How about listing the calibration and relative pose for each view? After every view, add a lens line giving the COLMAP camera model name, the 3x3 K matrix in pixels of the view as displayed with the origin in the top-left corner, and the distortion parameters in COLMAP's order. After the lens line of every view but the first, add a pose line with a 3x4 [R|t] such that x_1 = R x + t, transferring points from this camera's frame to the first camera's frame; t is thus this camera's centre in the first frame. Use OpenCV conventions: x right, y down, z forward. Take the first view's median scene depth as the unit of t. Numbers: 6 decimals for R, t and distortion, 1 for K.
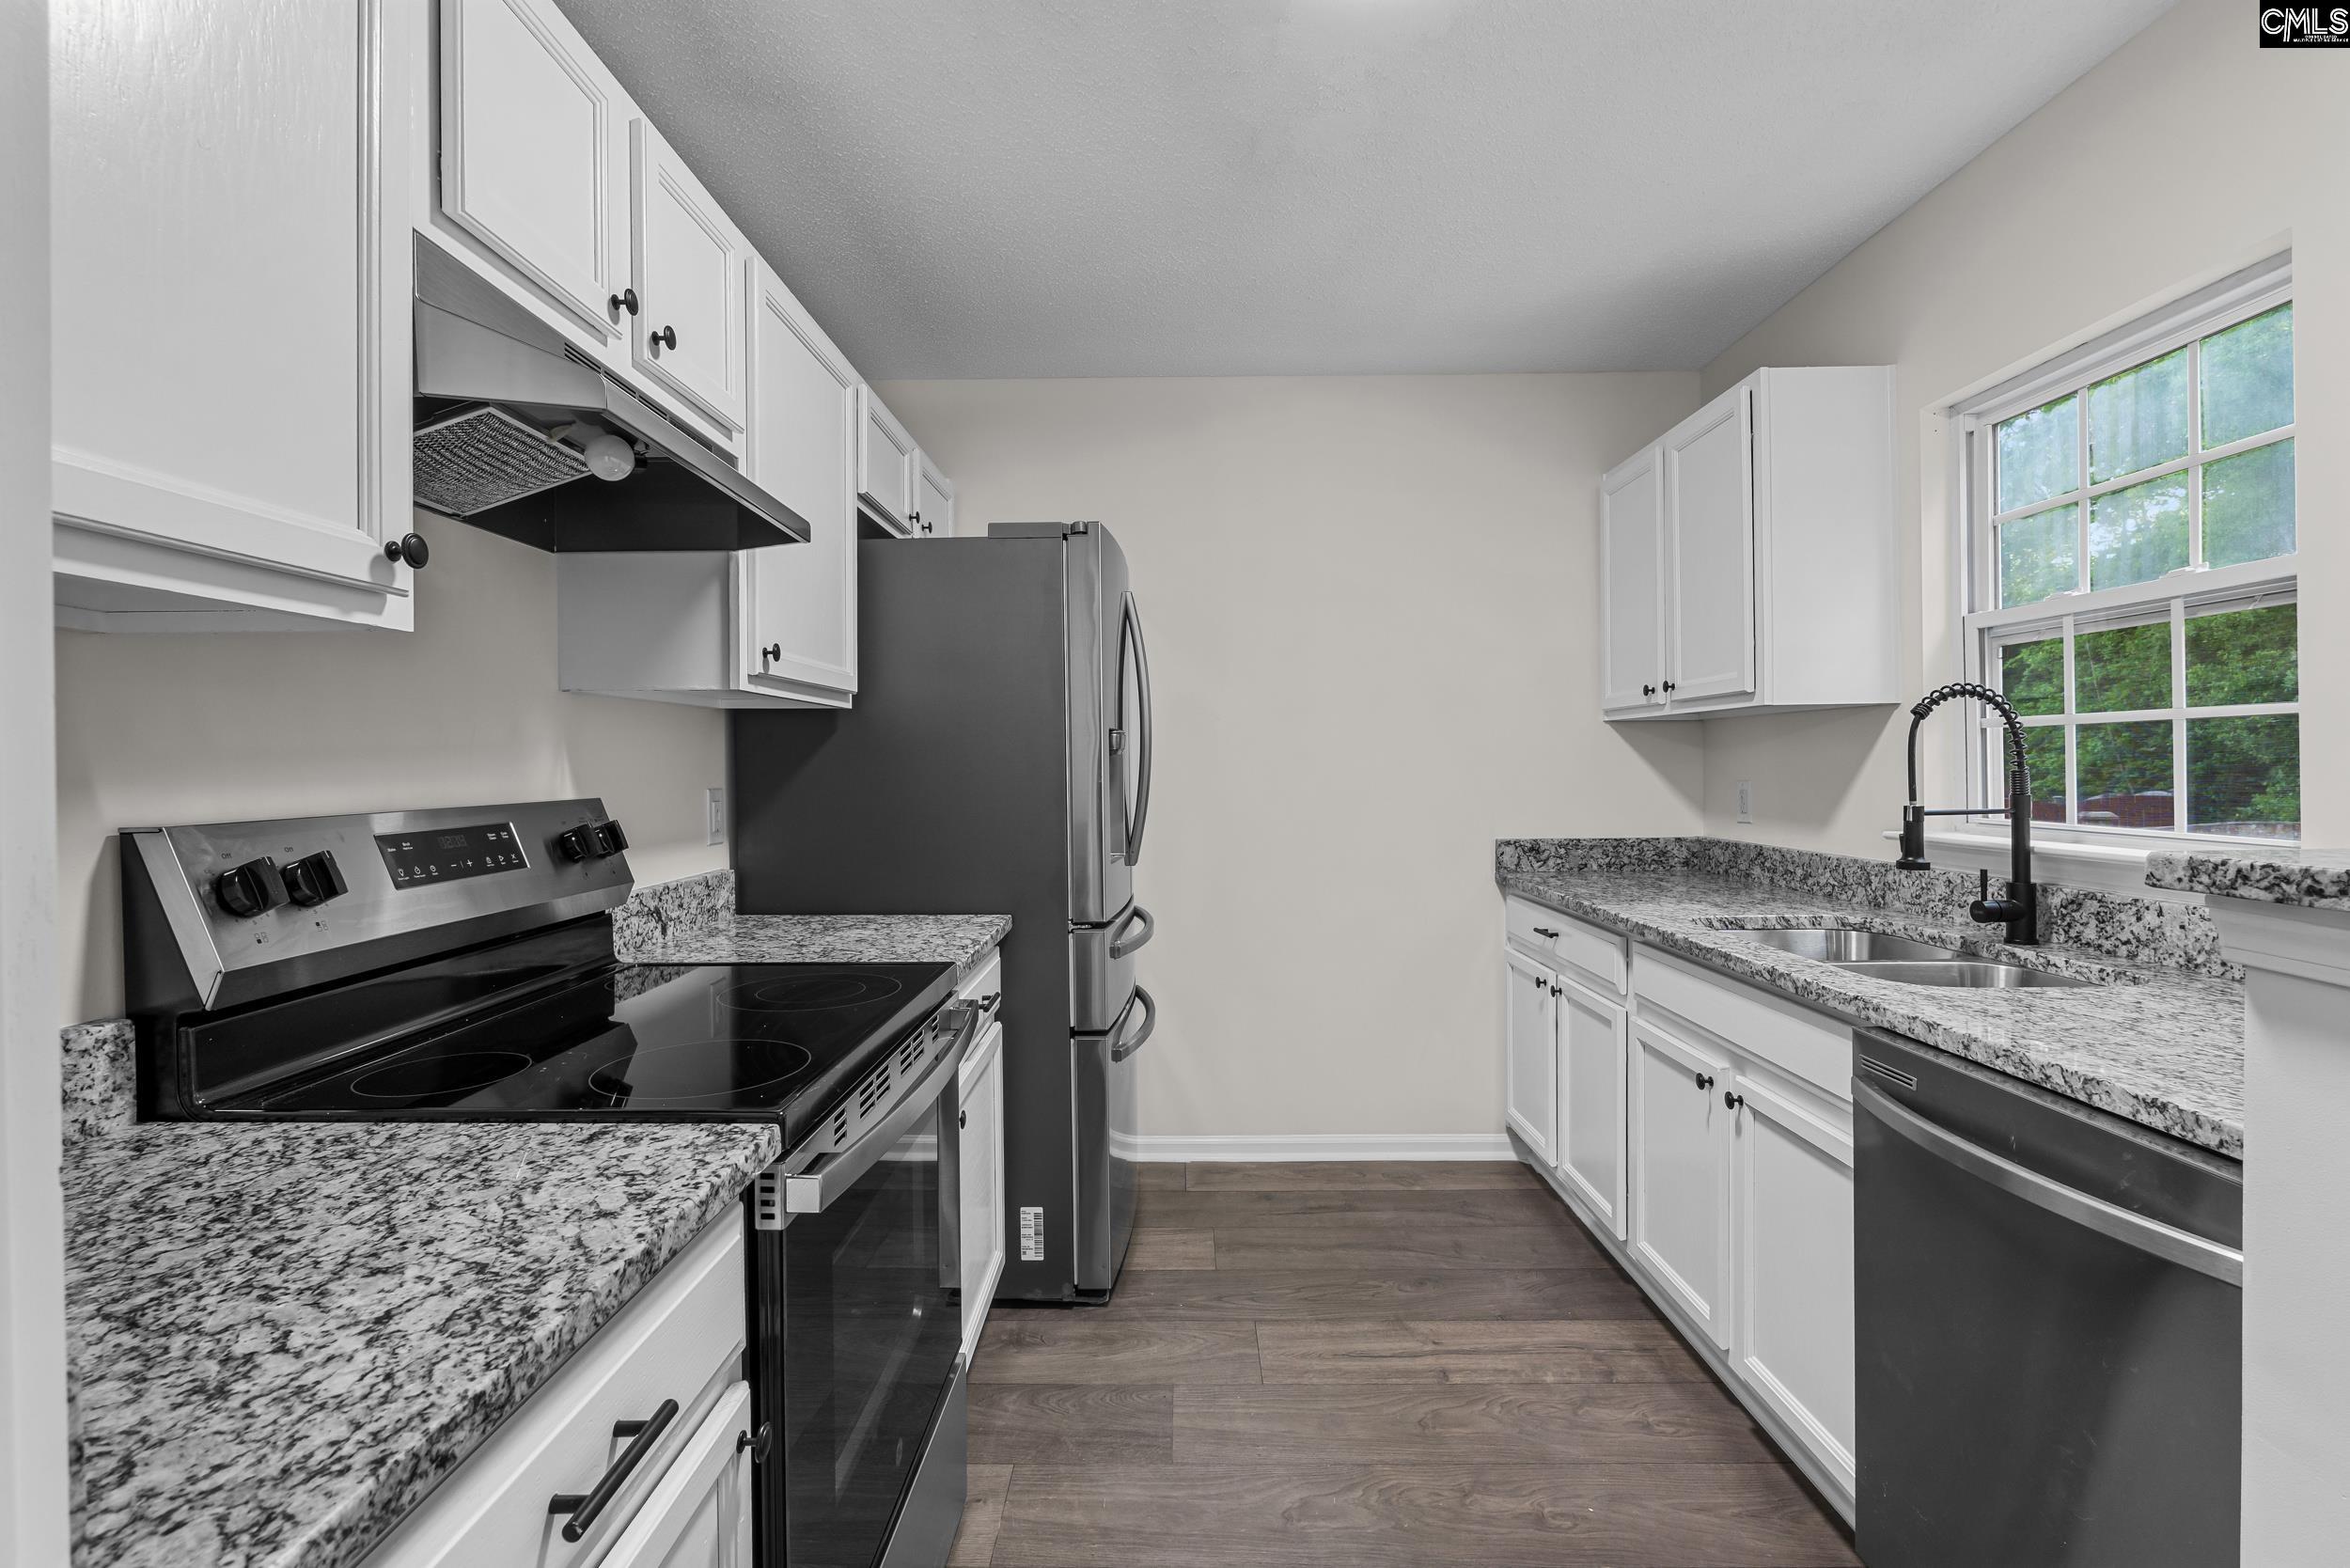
lens RADIAL K [[1071.7, 0, 1167.5], [0, 1071.7, 770.7], [0, 0, 1]] dist [-0.001210, -0.000141]
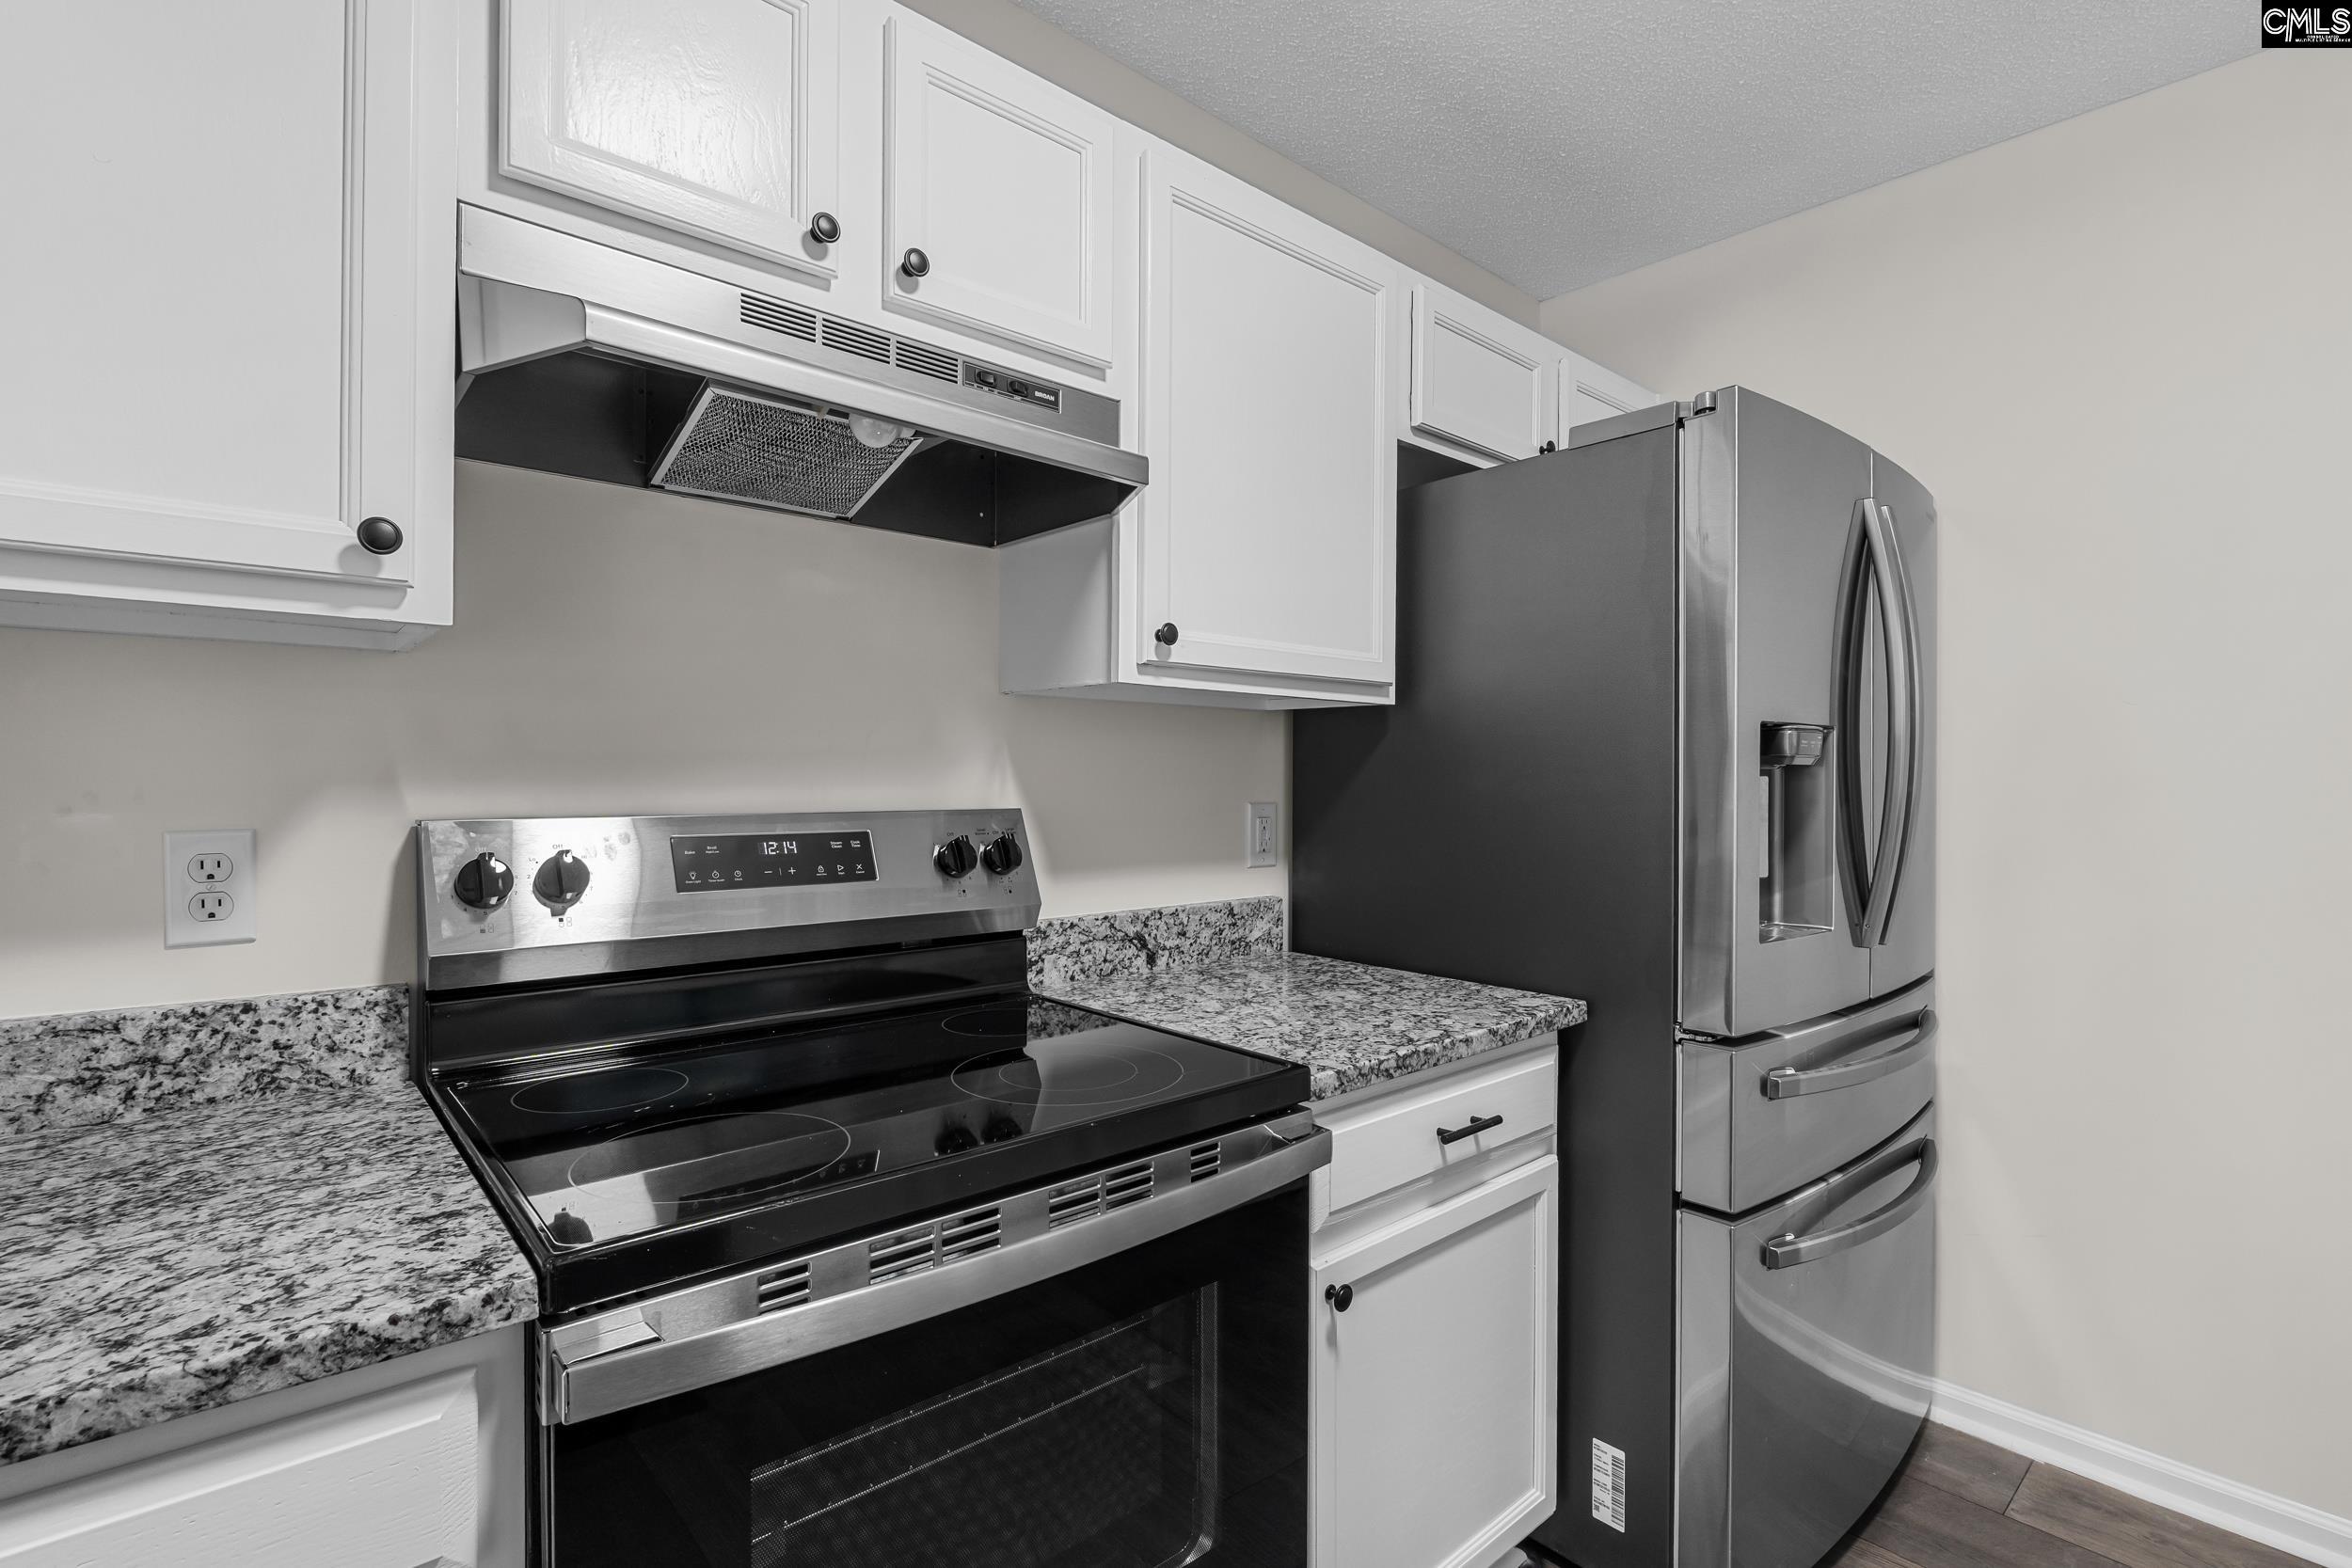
lens RADIAL K [[1097.0, 0, 1176.0], [0, 1097.0, 784.0], [0, 0, 1]] dist [-0.011594, 0.001003]
pose [[0.675988, 0.013428, -0.736790, 0.456579], [-0.015734, 0.999869, 0.003787, -0.002308], [0.736744, 0.009032, 0.676111, 0.844590]]
